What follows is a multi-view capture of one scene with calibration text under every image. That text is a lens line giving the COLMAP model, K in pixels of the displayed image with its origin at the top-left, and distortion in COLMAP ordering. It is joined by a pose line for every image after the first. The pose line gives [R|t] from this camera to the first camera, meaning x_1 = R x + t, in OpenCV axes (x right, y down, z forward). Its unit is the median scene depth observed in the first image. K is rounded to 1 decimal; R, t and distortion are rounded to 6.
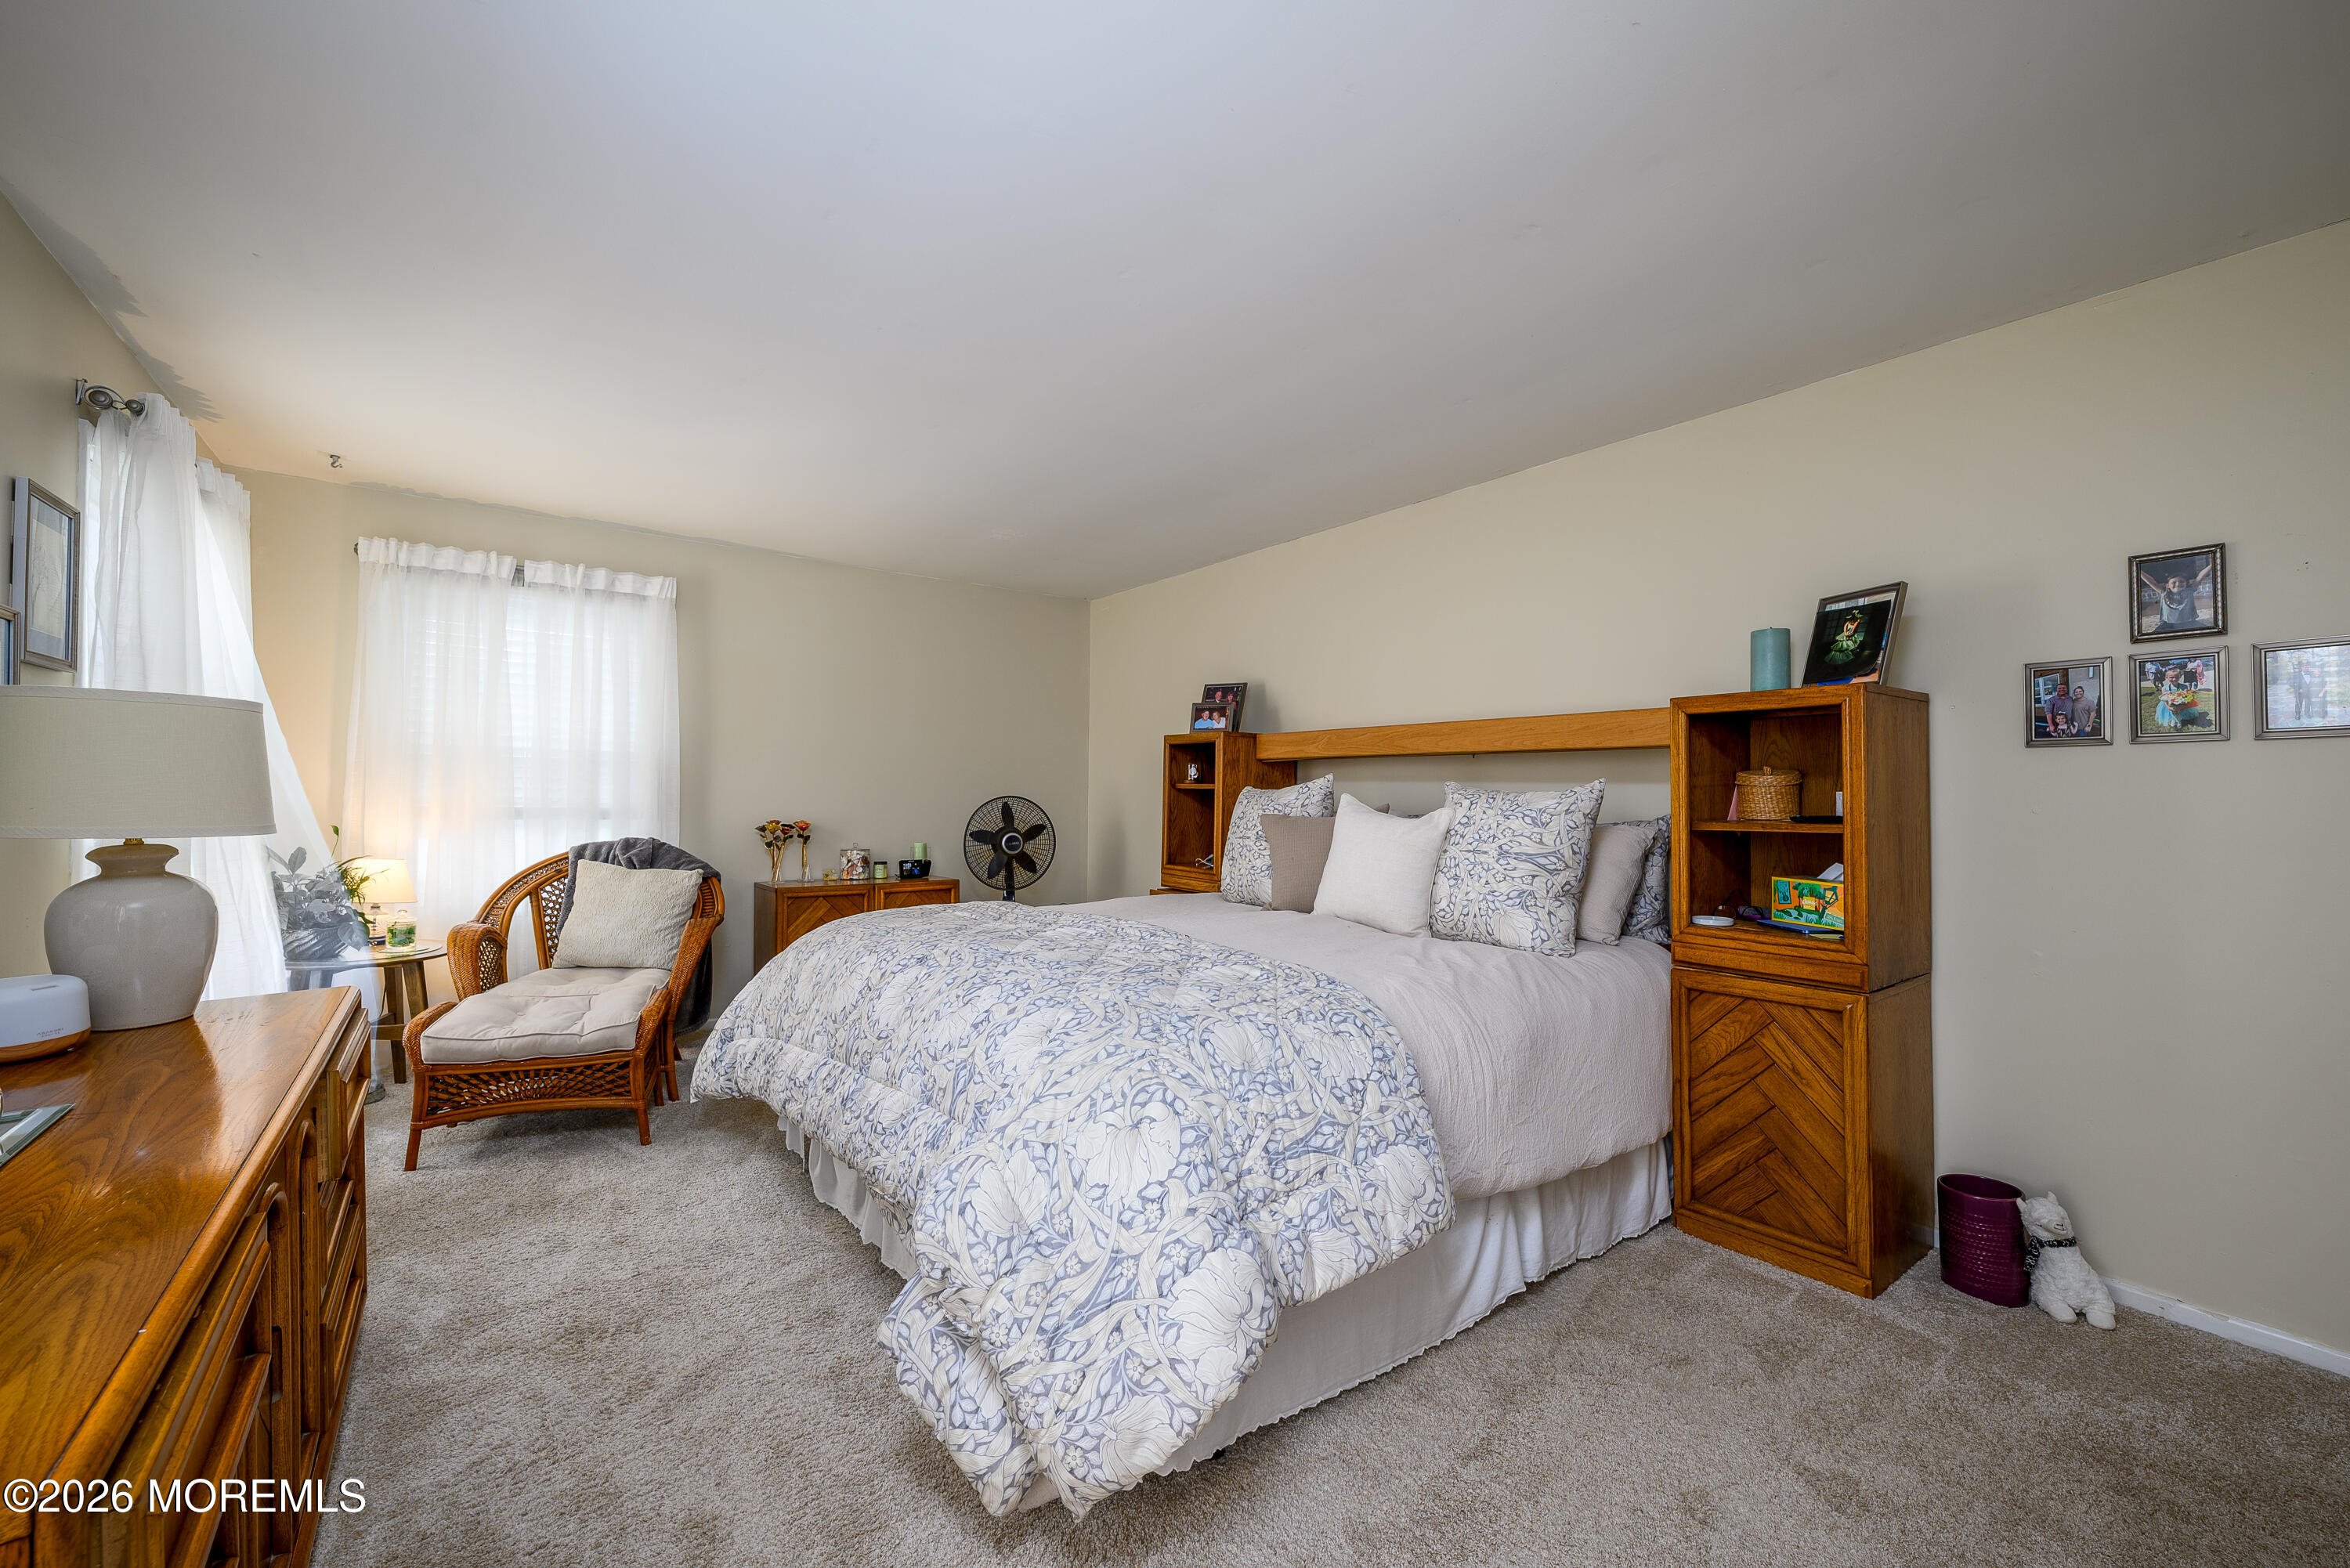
lens RADIAL K [[956.7, 0, 1172.4], [0, 956.7, 782.9], [0, 0, 1]] dist [-0.000342, 0.000634]
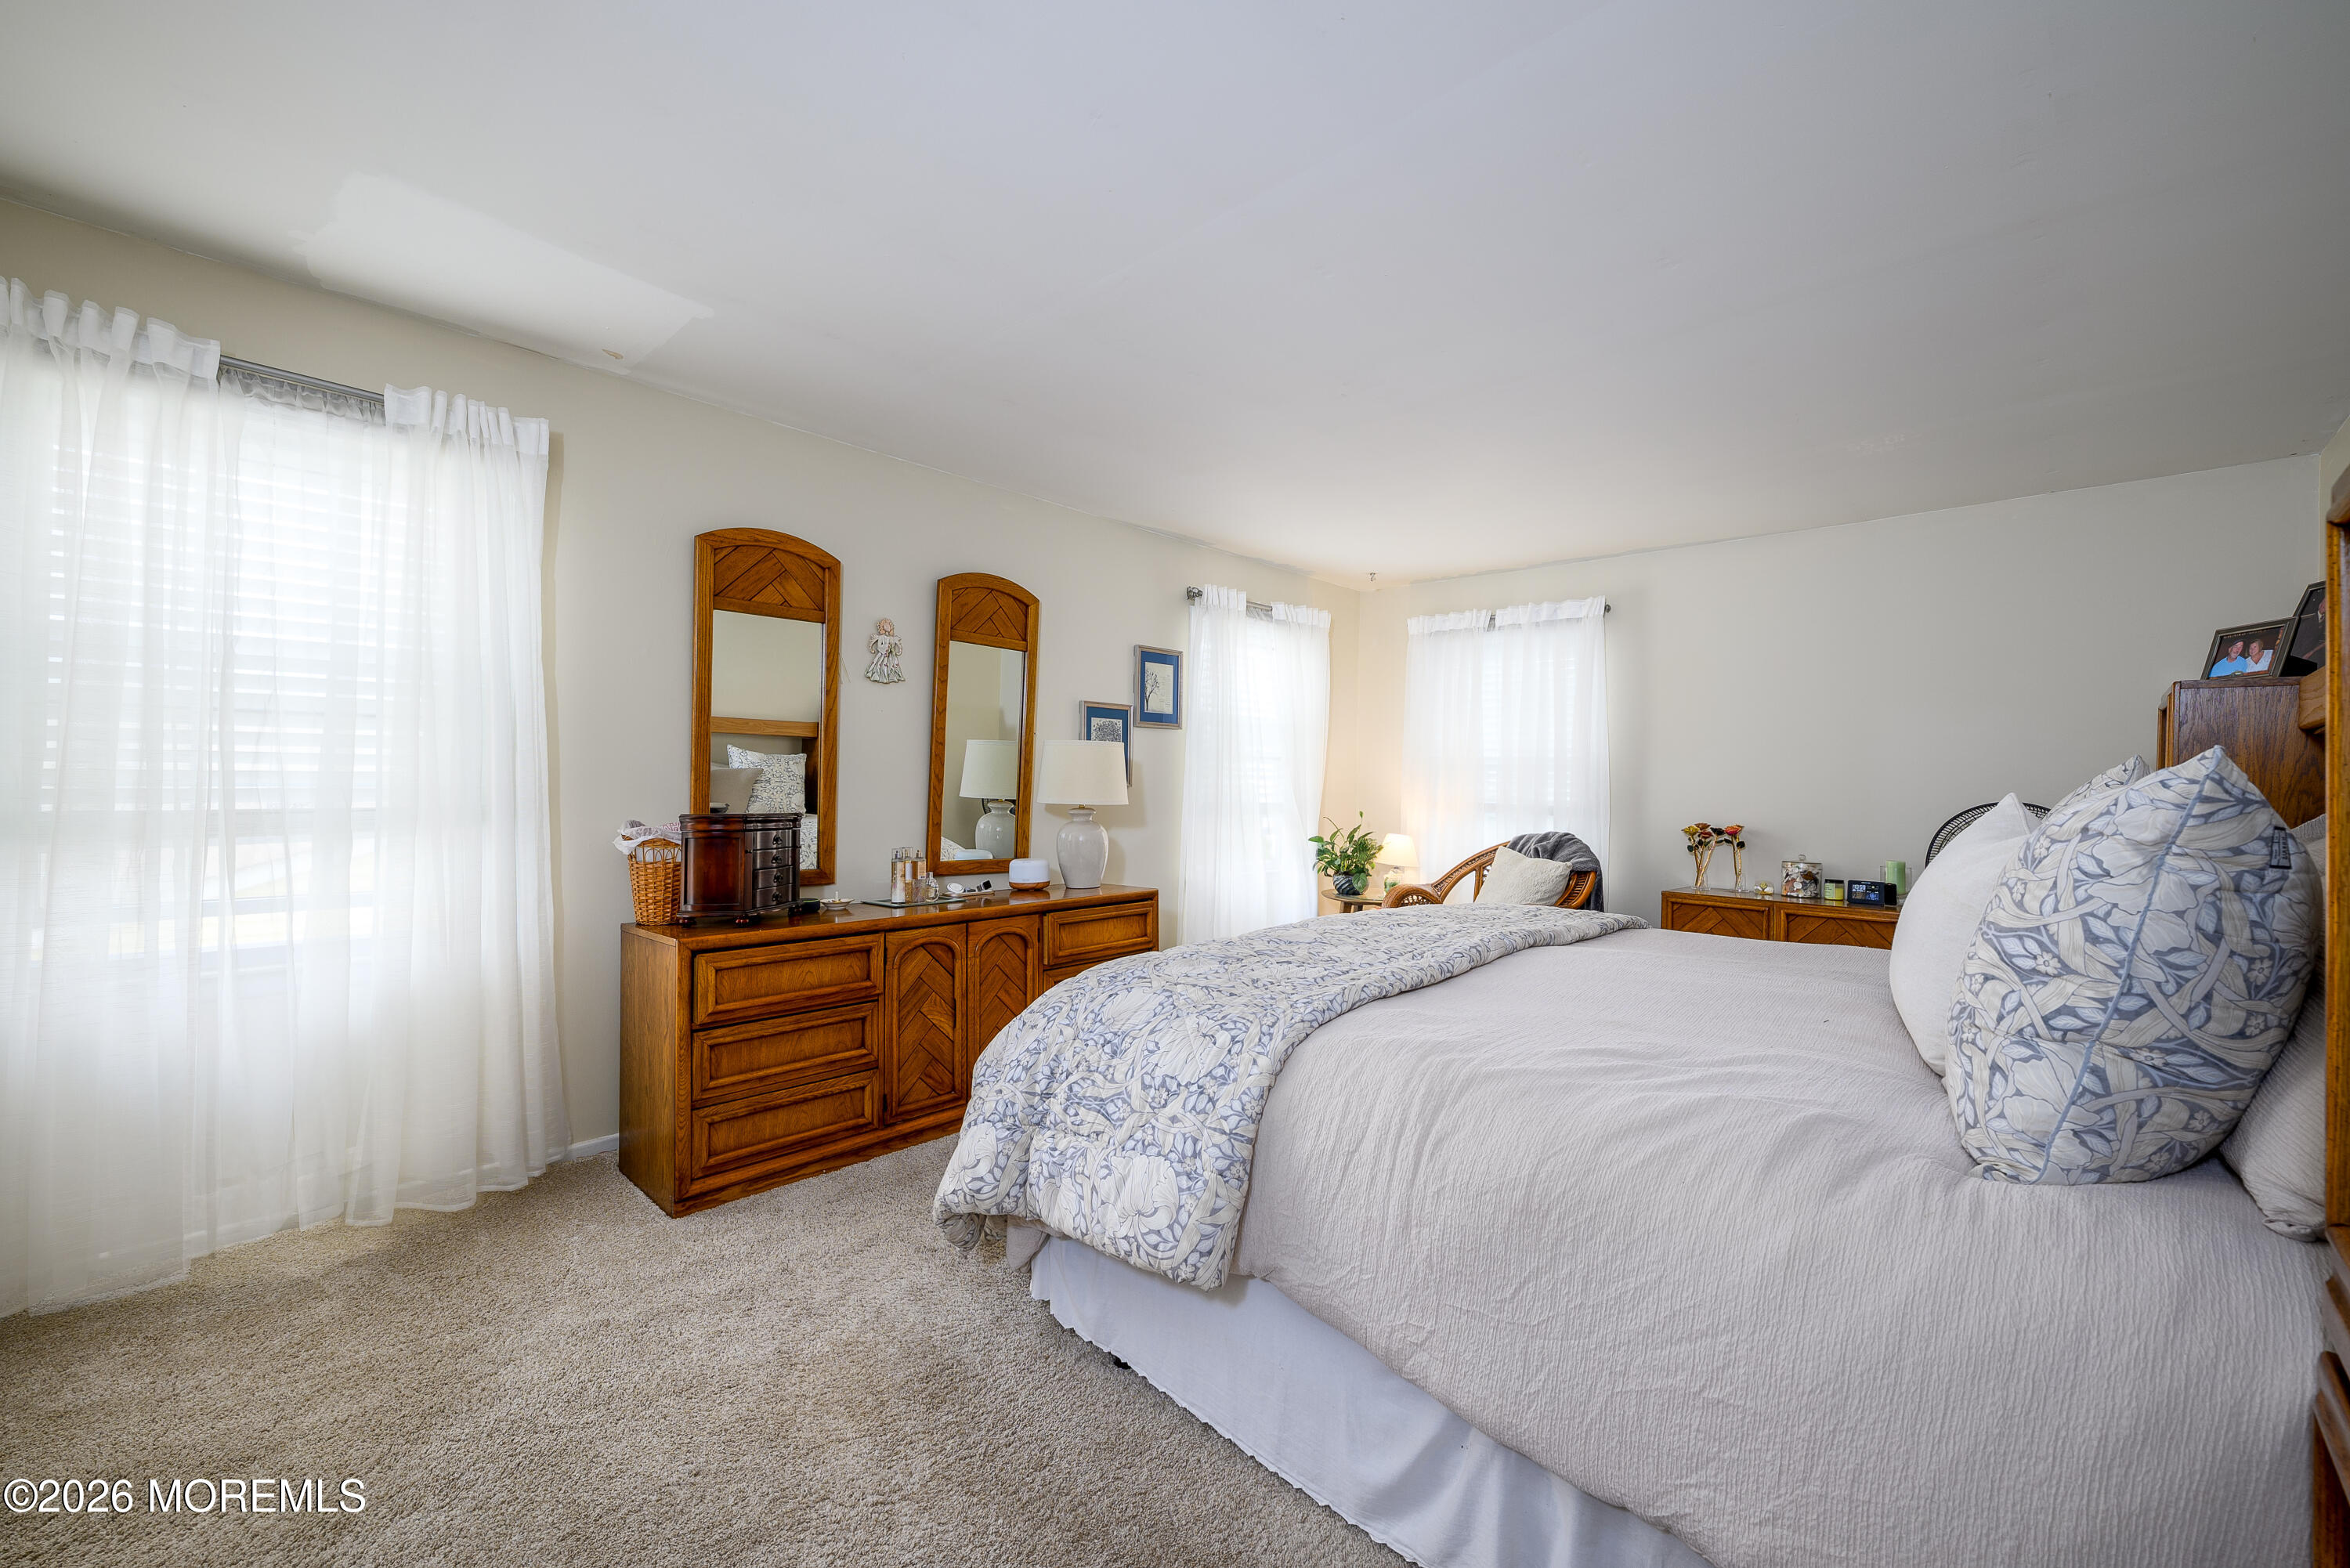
lens RADIAL K [[956.7, 0, 1176.7], [0, 956.7, 777.1], [0, 0, 1]] dist [-0.000342, 0.000634]
pose [[0.149364, -0.012157, -0.988708, 0.525844], [-0.004824, 0.999904, -0.013023, 0.009485], [0.988771, 0.006715, 0.149291, 0.395952]]
